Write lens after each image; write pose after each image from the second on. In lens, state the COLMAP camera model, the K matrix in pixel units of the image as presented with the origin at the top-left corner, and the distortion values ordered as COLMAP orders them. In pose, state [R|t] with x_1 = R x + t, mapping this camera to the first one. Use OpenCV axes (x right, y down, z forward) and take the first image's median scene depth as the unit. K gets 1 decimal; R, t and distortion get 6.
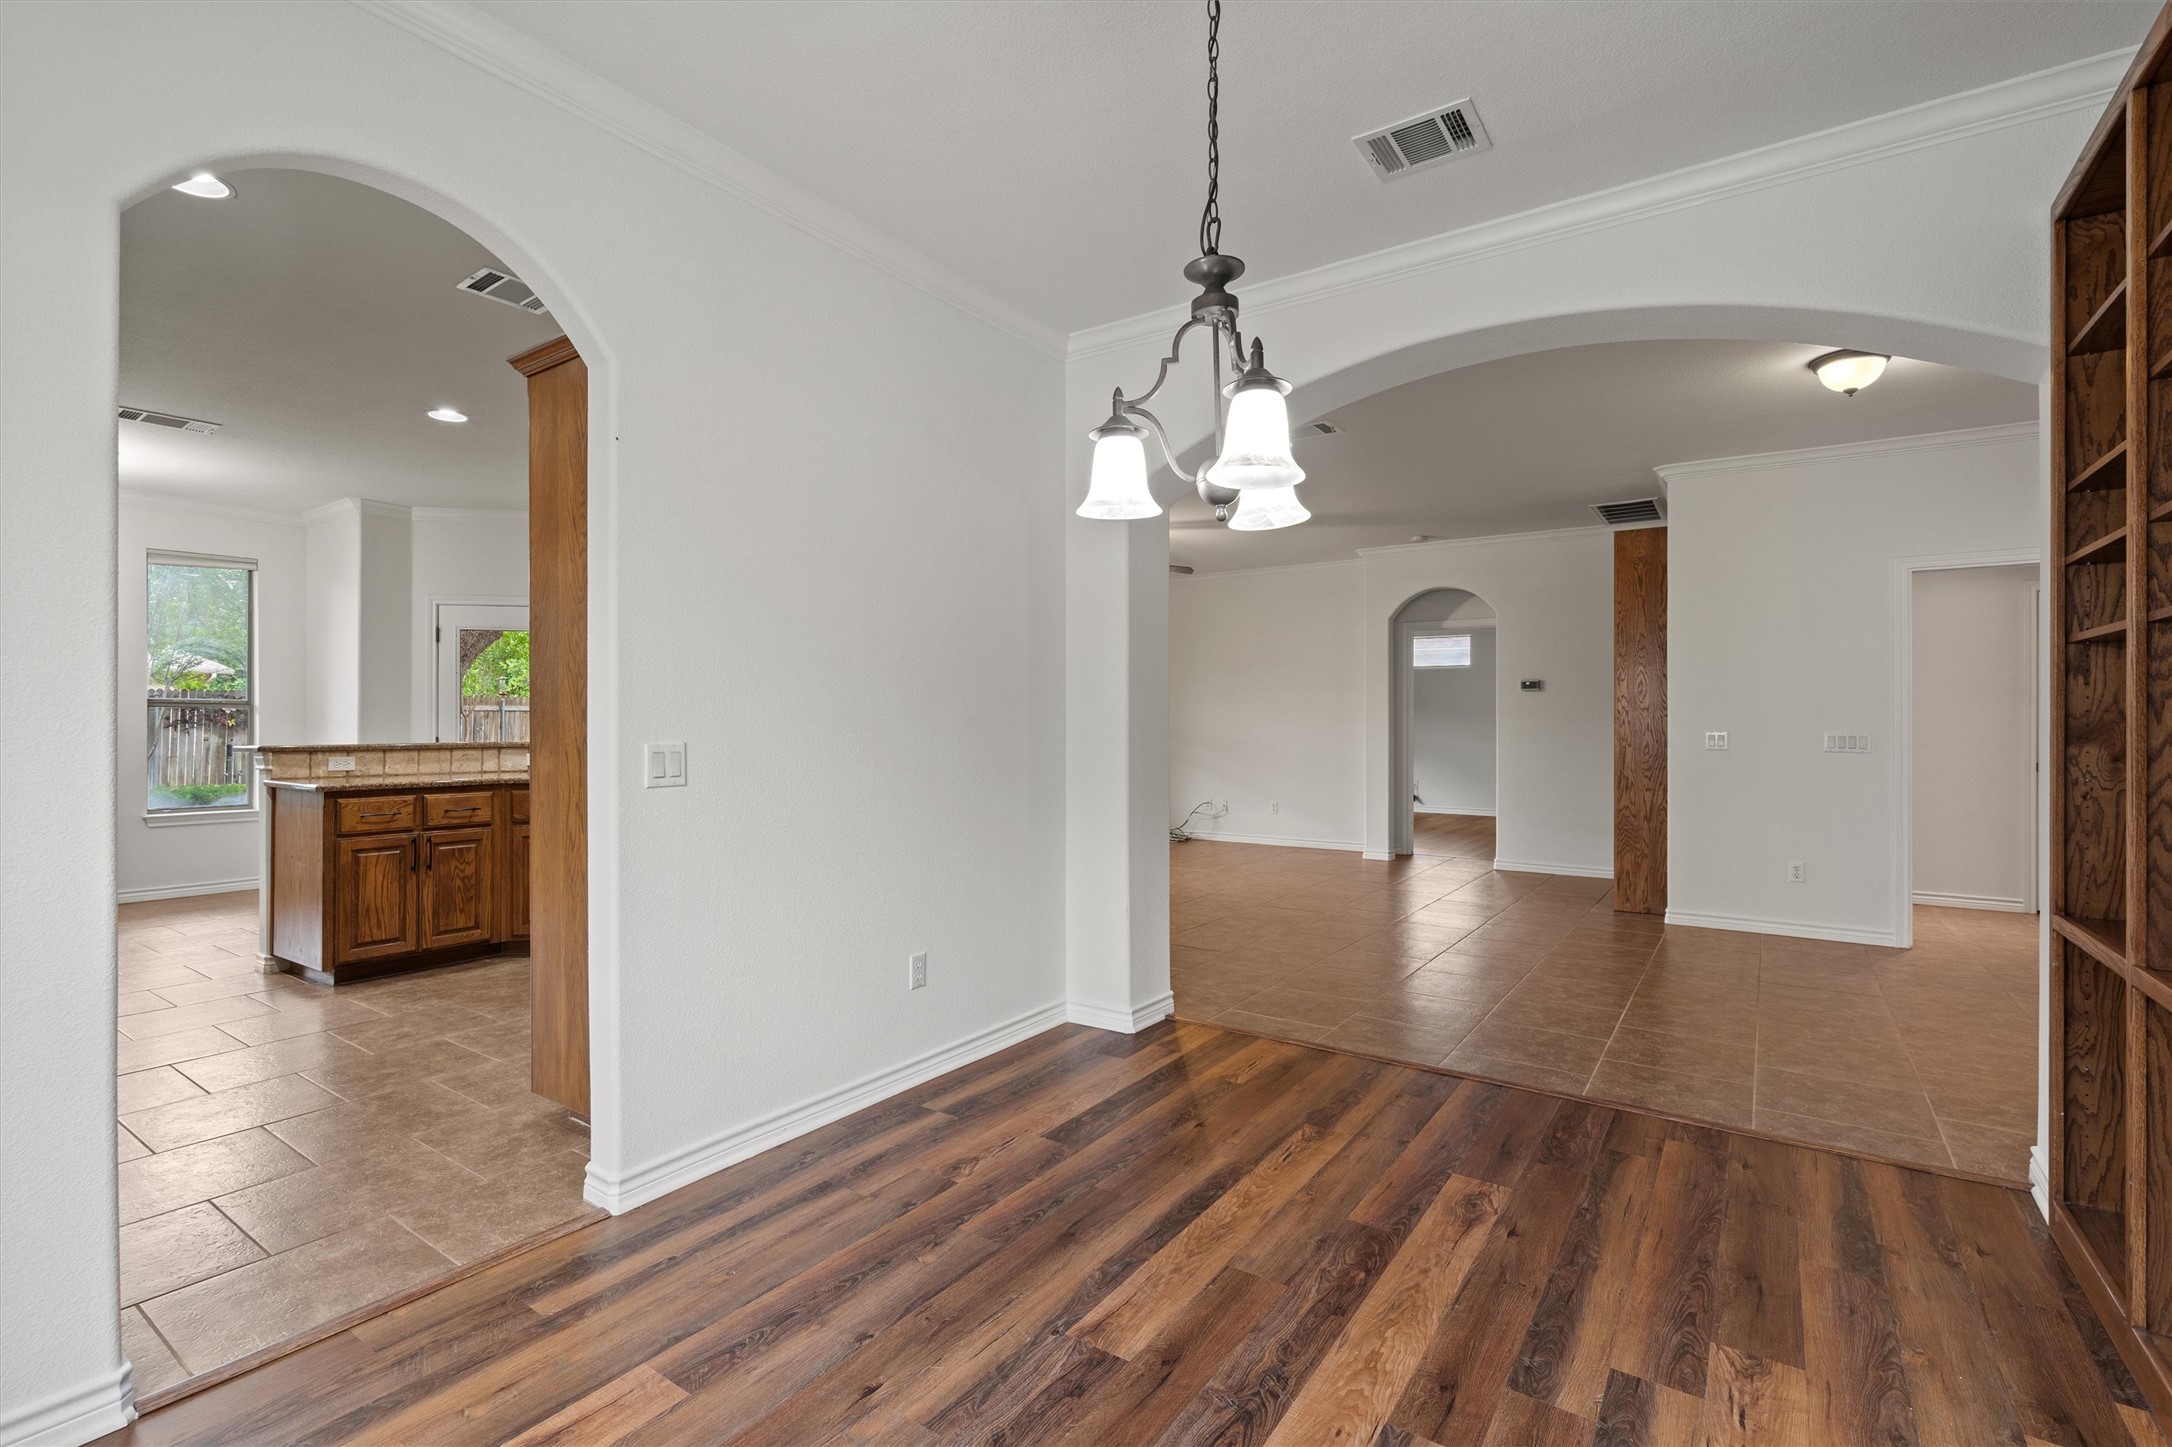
lens RADIAL K [[994.7, 0, 1086.0], [0, 994.7, 714.3], [0, 0, 1]] dist [-0.006834, 0.002749]
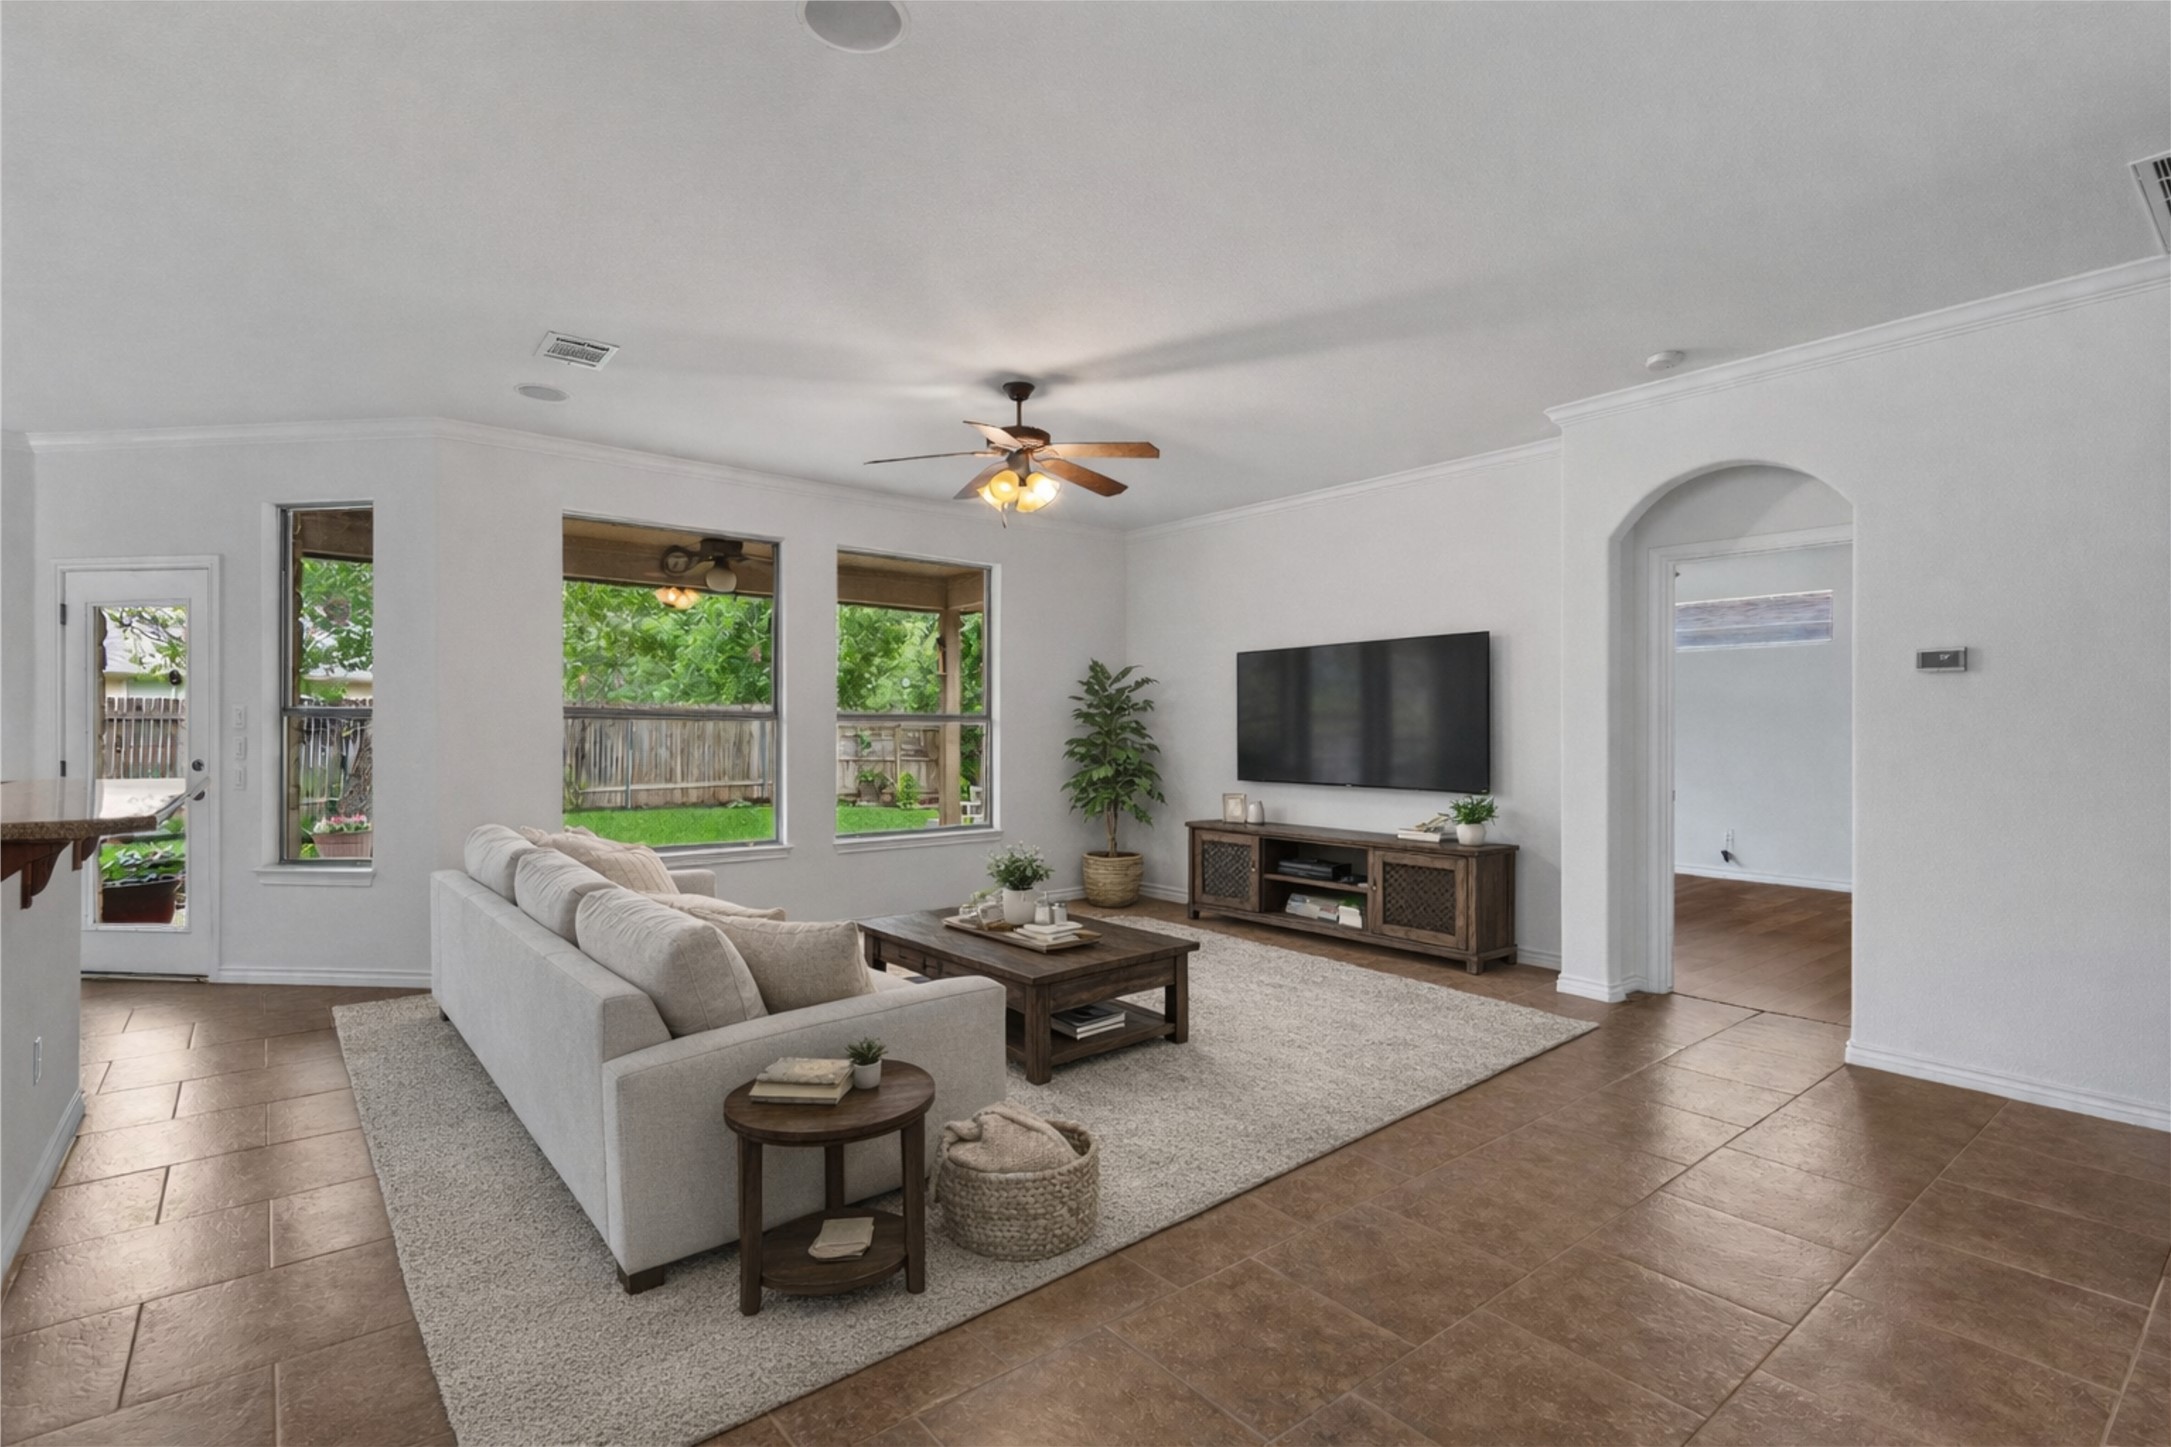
lens RADIAL K [[994.2, 0, 1101.2], [0, 994.2, 727.2], [0, 0, 1]] dist [-0.006834, 0.002749]
pose [[0.957401, -0.000193, -0.288761, 0.452764], [0.002010, 0.999980, 0.005996, -0.004763], [0.288754, -0.006321, 0.957382, 0.985447]]
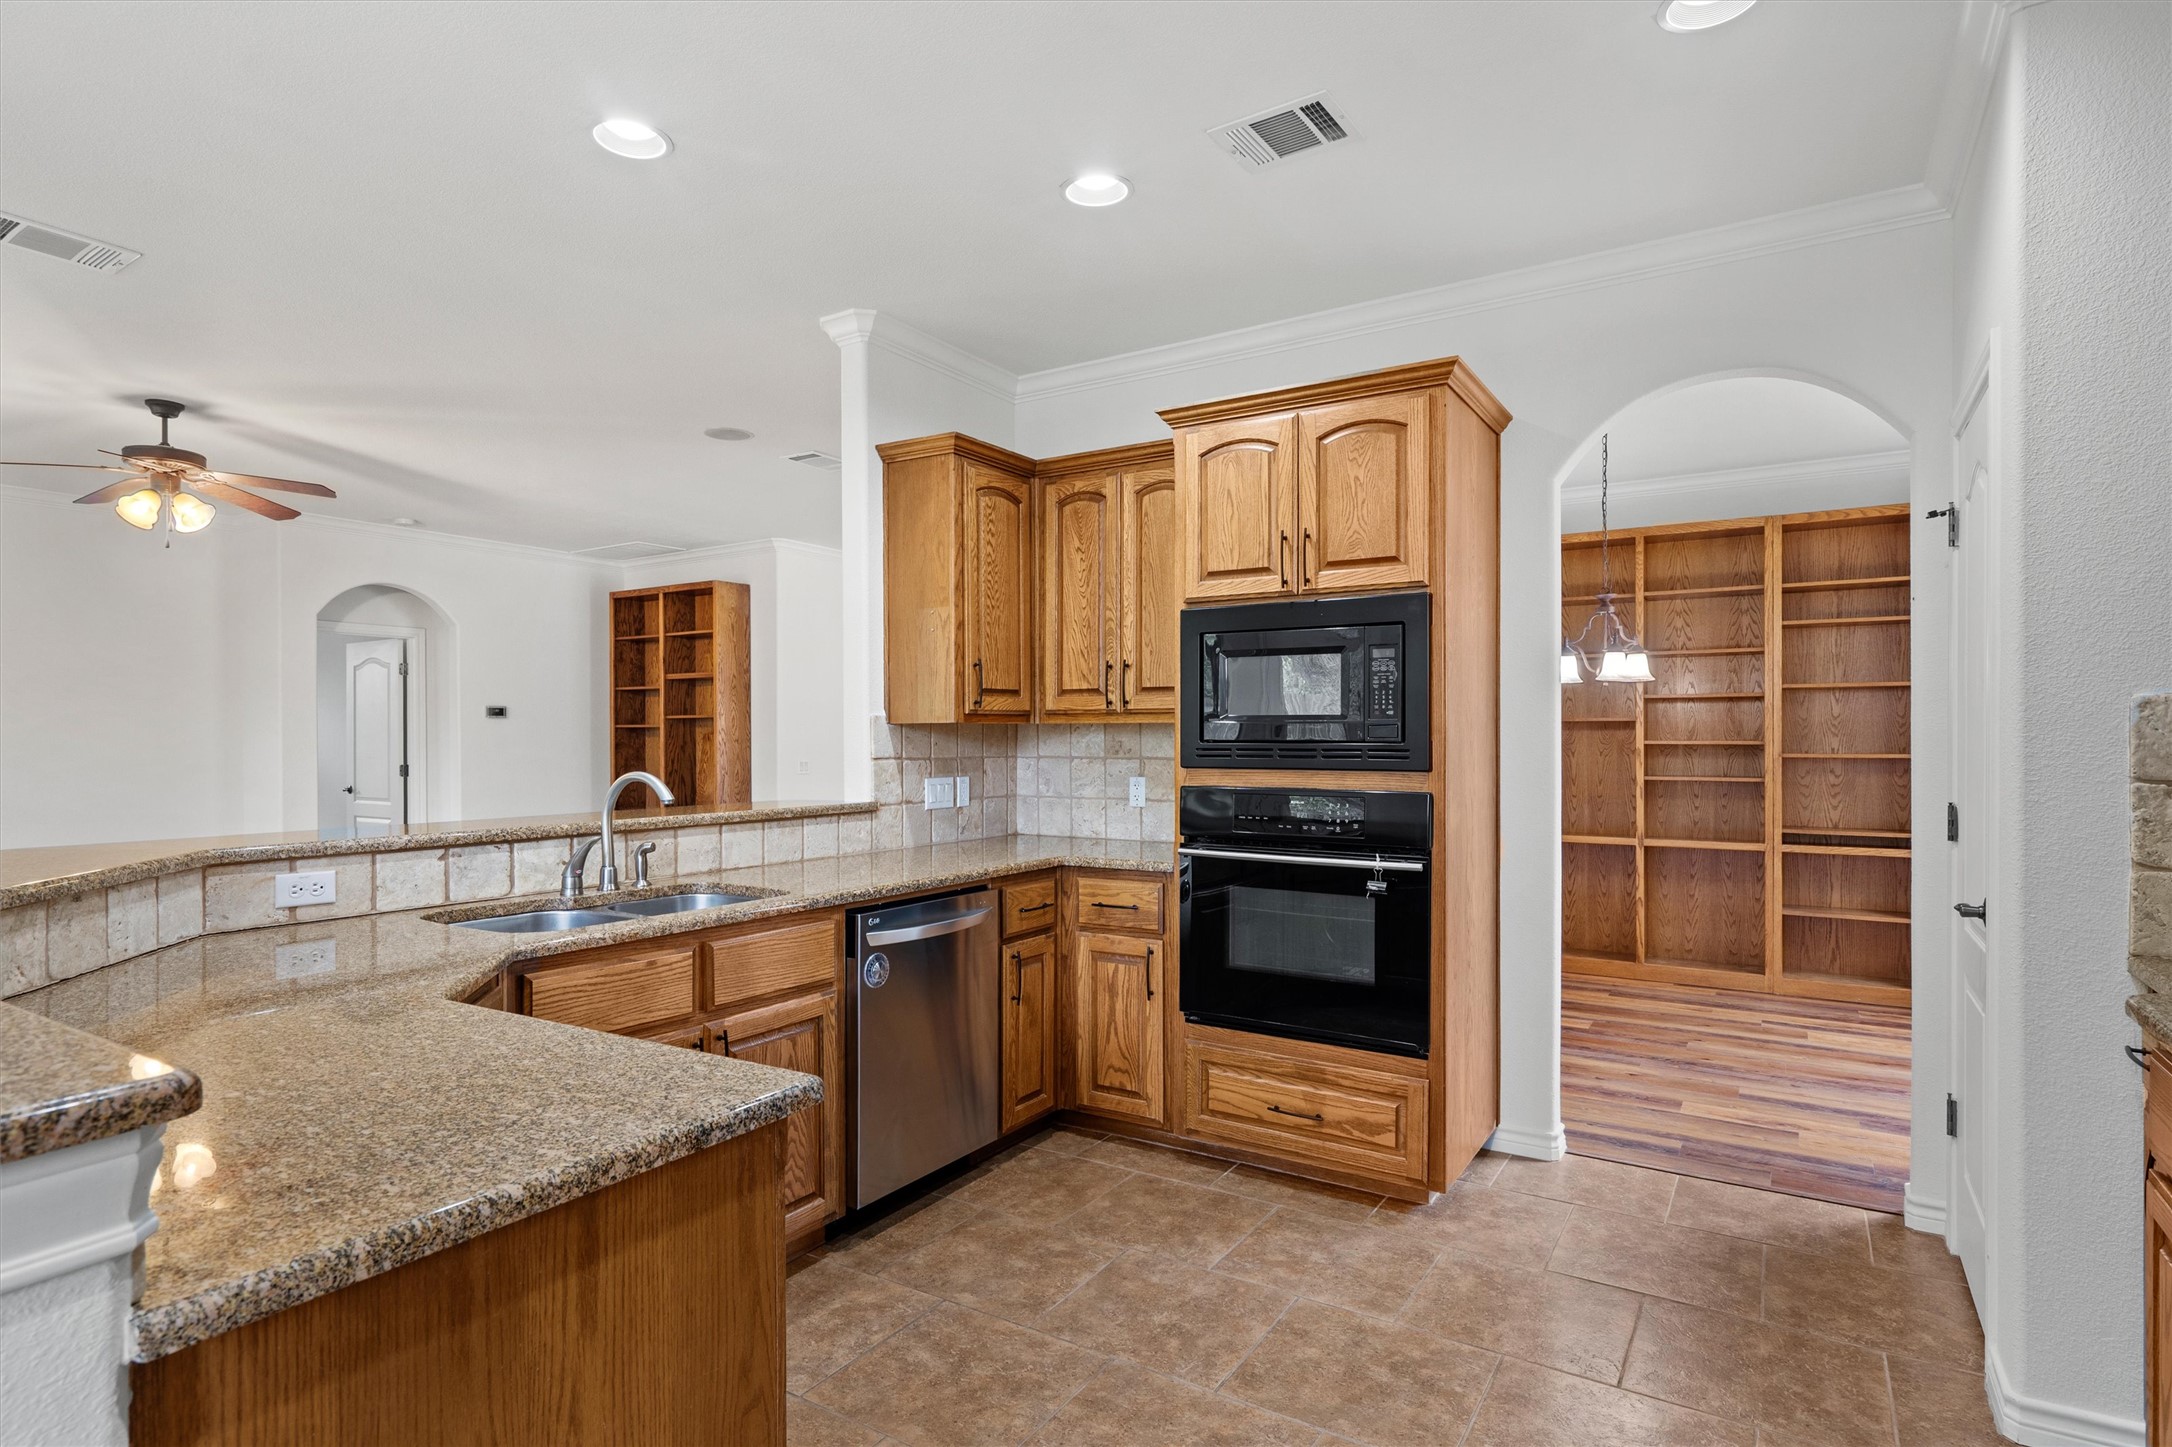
lens RADIAL K [[1118.7, 0, 1080.1], [0, 1118.7, 737.9], [0, 0, 1]] dist [0.000038, 0.000224]
pose [[-0.038621, -0.000377, 0.999254, -1.226570], [-0.004461, 0.999990, 0.000204, -0.018667], [-0.999244, -0.004450, -0.038623, 1.086554]]
